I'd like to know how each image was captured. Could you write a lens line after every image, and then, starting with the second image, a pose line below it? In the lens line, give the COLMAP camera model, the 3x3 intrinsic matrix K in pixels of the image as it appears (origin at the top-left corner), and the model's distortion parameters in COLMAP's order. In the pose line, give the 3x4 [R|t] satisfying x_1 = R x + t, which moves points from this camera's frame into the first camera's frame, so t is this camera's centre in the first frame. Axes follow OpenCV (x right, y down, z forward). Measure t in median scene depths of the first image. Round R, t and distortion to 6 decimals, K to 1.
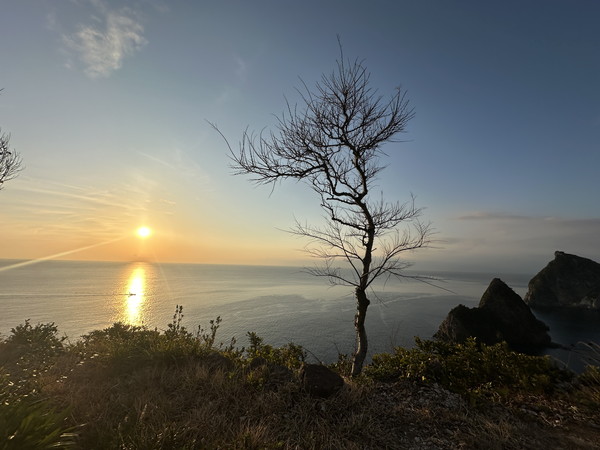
lens RADIAL K [[242.0, 0, 299.0], [0, 242.0, 230.1], [0, 0, 1]] dist [0.005277, 0.000265]
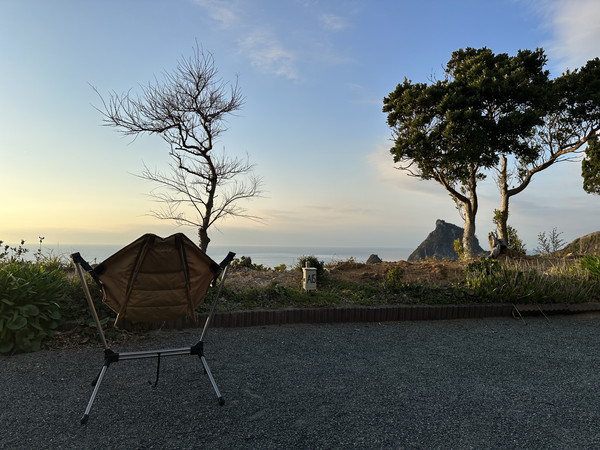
lens RADIAL K [[410.4, 0, 303.3], [0, 410.4, 227.1], [0, 0, 1]] dist [0.024872, -0.016788]
pose [[0.873558, 0.004783, 0.486697, -0.296727], [-0.062393, 0.992802, 0.102231, -0.001282], [-0.482705, -0.119671, 0.867568, -0.982398]]
